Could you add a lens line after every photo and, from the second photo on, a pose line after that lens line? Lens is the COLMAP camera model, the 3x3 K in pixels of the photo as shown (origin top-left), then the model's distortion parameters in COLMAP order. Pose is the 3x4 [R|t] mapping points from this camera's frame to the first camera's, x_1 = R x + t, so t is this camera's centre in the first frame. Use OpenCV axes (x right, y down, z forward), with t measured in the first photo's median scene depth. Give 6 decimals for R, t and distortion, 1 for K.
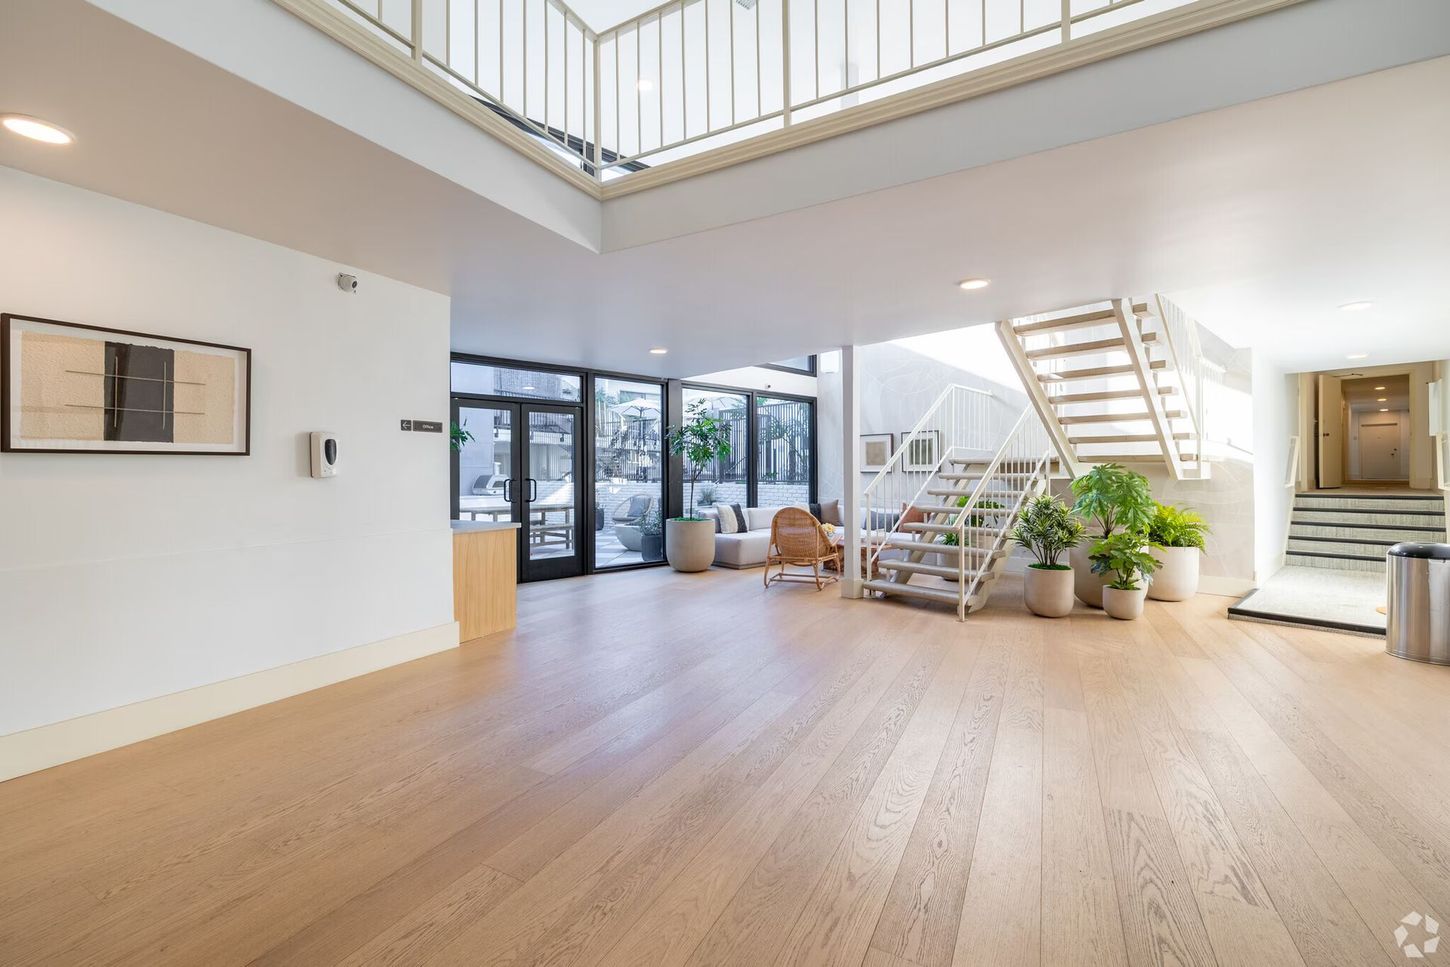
lens RADIAL K [[607.9, 0, 722.2], [0, 607.9, 478.8], [0, 0, 1]] dist [0.001225, 0.000334]
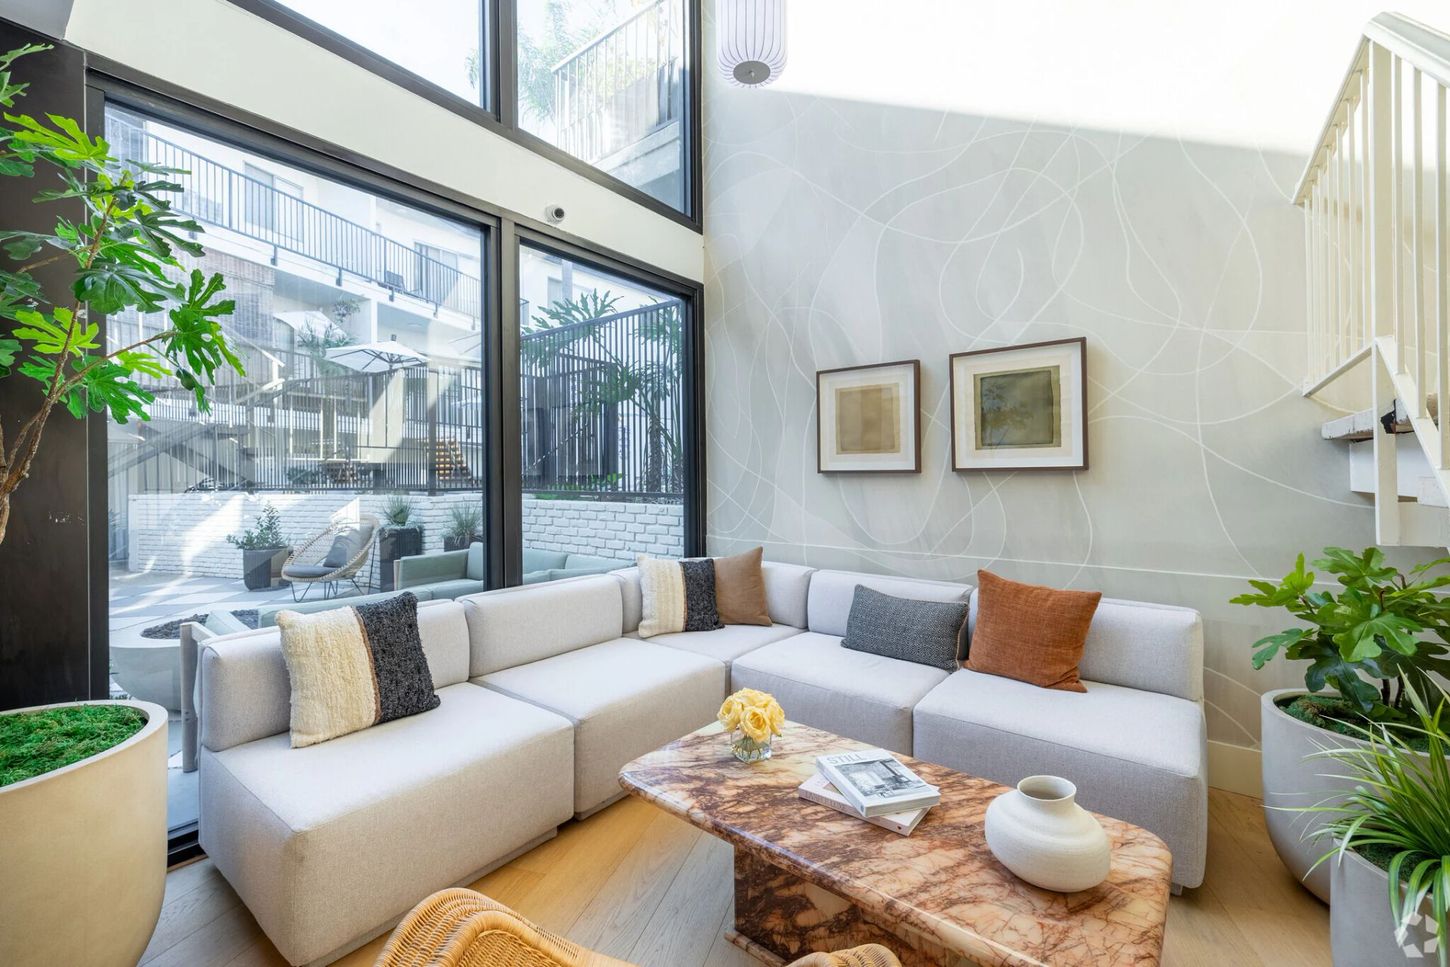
lens RADIAL K [[607.9, 0, 724.7], [0, 607.9, 480.5], [0, 0, 1]] dist [0.001225, 0.000334]
pose [[0.984533, -0.003331, 0.175165, 0.101807], [0.003760, 0.999991, -0.002119, -0.005824], [-0.175156, 0.002745, 0.984537, 0.624606]]
